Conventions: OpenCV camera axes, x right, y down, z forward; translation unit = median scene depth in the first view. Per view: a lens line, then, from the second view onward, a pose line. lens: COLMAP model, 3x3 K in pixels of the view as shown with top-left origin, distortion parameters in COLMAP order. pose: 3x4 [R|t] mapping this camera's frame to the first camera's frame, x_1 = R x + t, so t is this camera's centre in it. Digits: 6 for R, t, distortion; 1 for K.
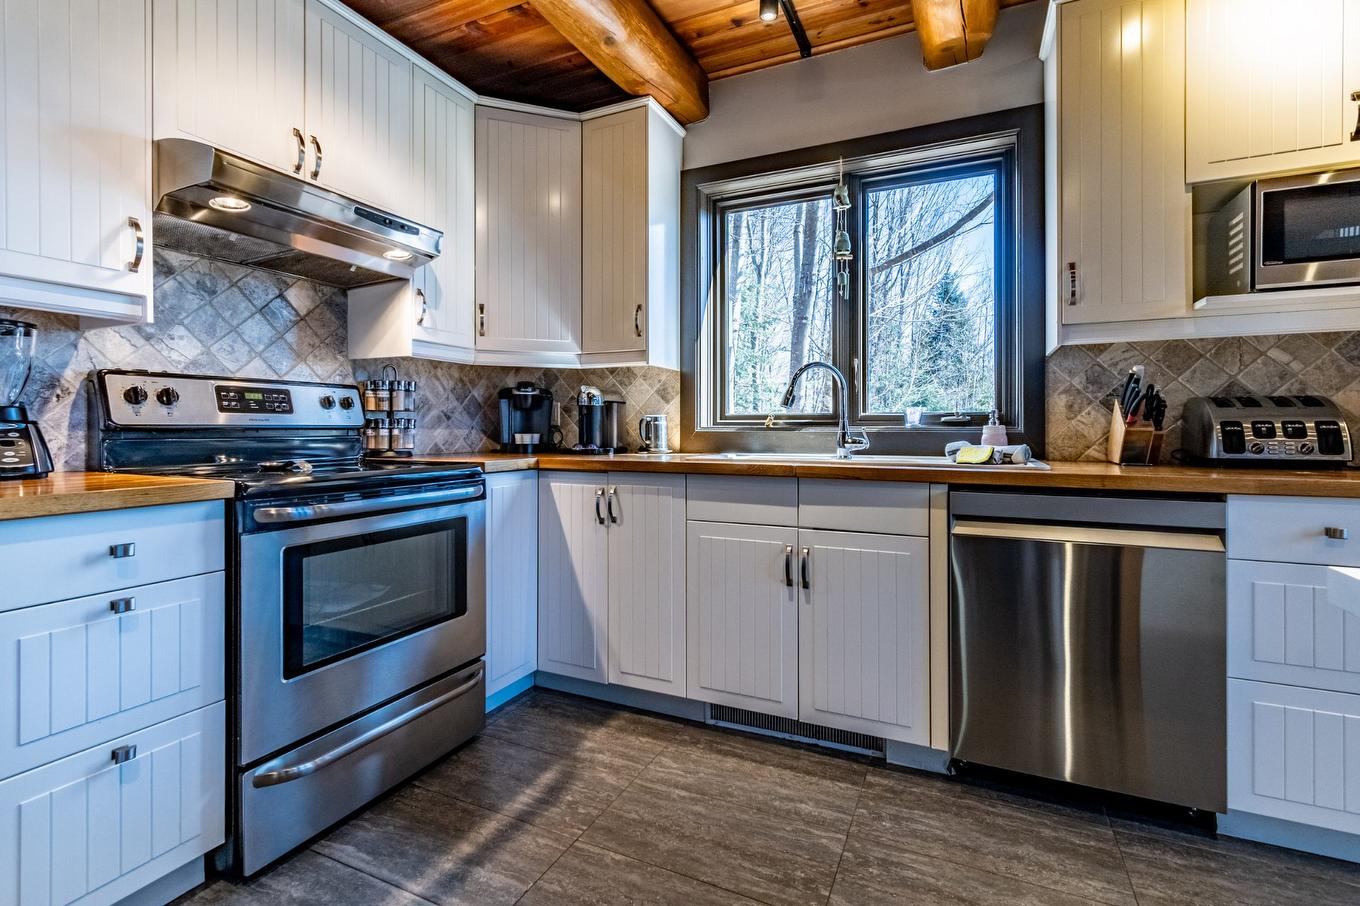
lens RADIAL K [[618.8, 0, 645.7], [0, 618.8, 427.6], [0, 0, 1]] dist [0.002986, -0.000396]
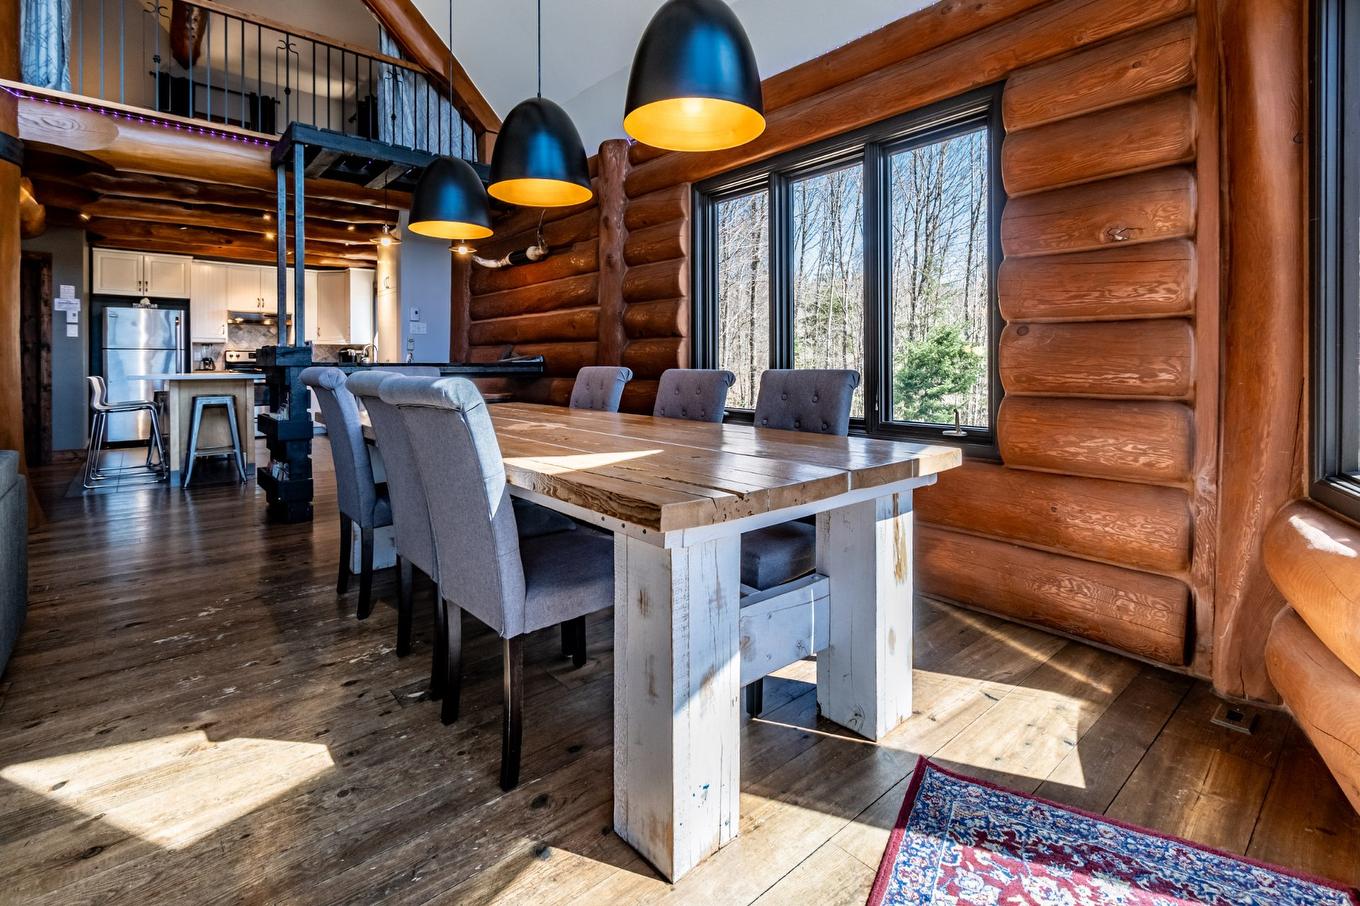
lens RADIAL K [[648.5, 0, 657.8], [0, 648.5, 366.9], [0, 0, 1]] dist [-0.002416, 0.000292]
pose [[0.899529, 0.002015, -0.436856, 3.816339], [-0.000669, 0.999995, 0.003235, 0.017246], [0.436860, -0.002618, 0.899526, -1.854150]]
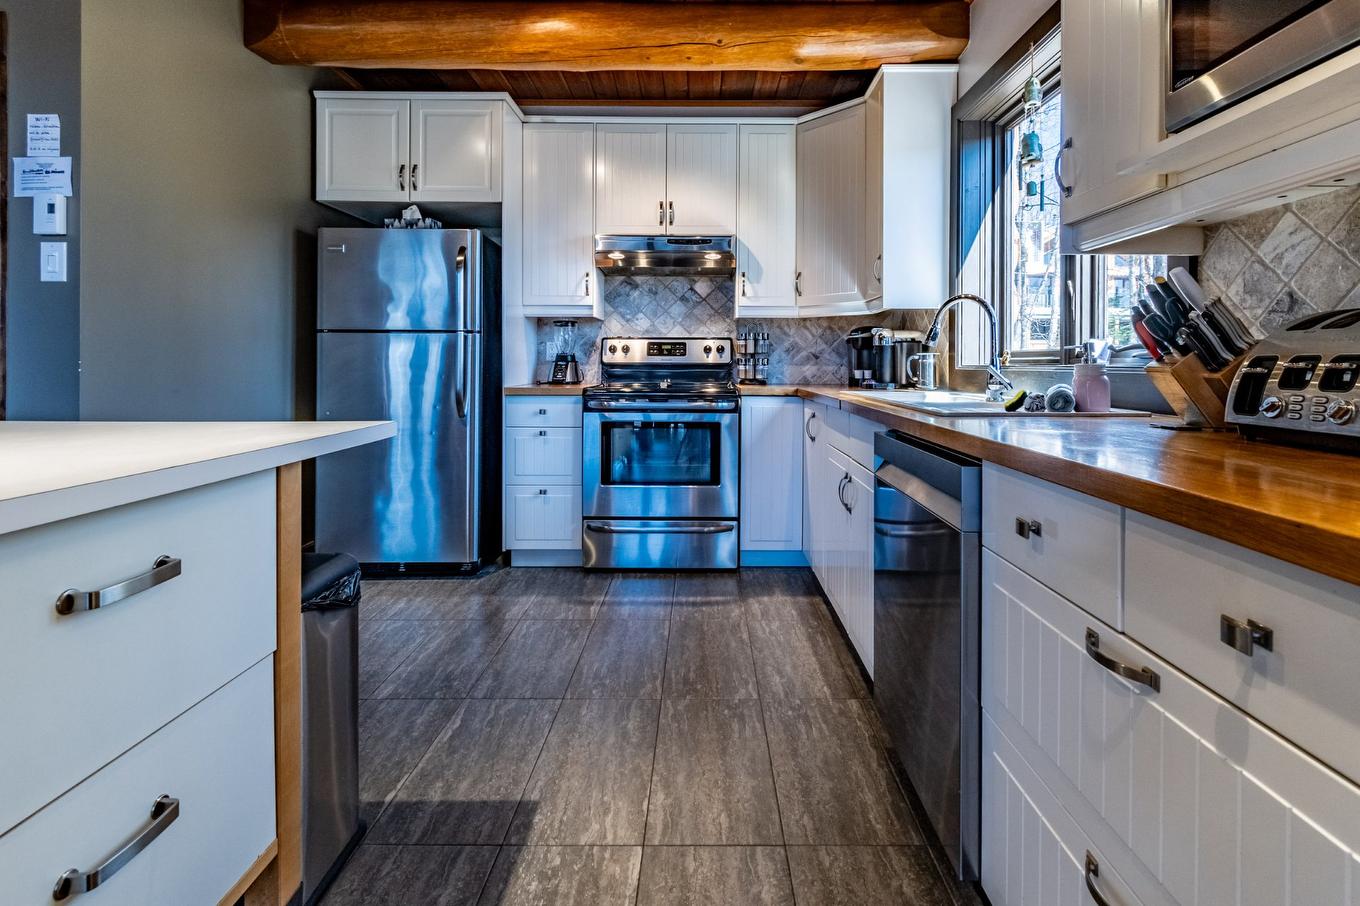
lens RADIAL K [[618.8, 0, 715.7], [0, 618.8, 365.8], [0, 0, 1]] dist [0.002986, -0.000396]
pose [[0.458476, 0.004969, -0.888693, 1.020109], [-0.004431, 0.999985, 0.003305, -0.001524], [0.888696, 0.002422, 0.458491, 0.271306]]
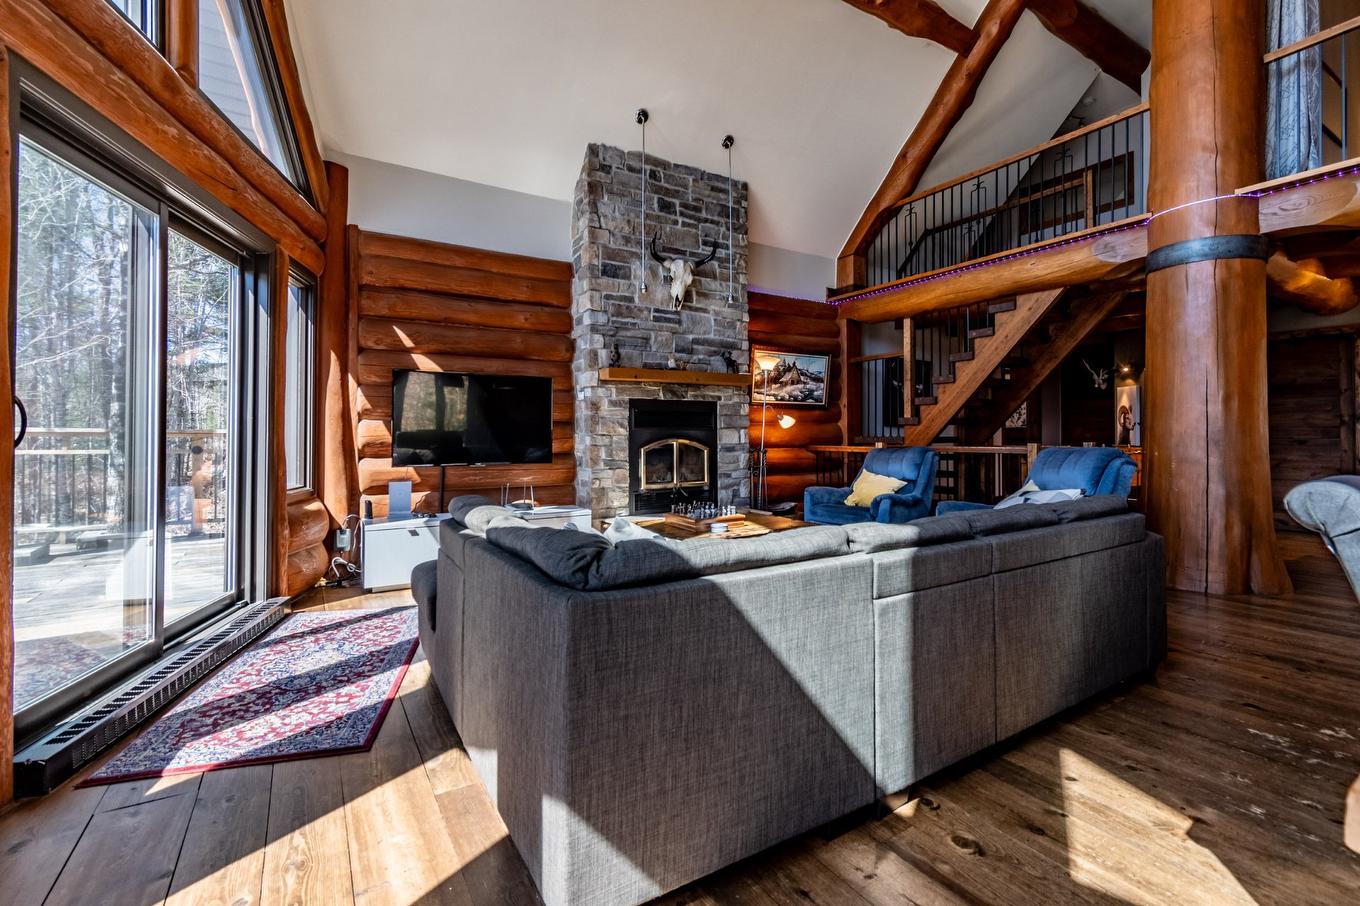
lens RADIAL K [[618.8, 0, 701.2], [0, 618.8, 424.7], [0, 0, 1]] dist [0.002986, -0.000396]
pose [[-0.546874, -0.009424, -0.837162, 3.965343], [0.000585, 0.999932, -0.011639, -0.012856], [0.837214, -0.006854, -0.546832, -1.322618]]
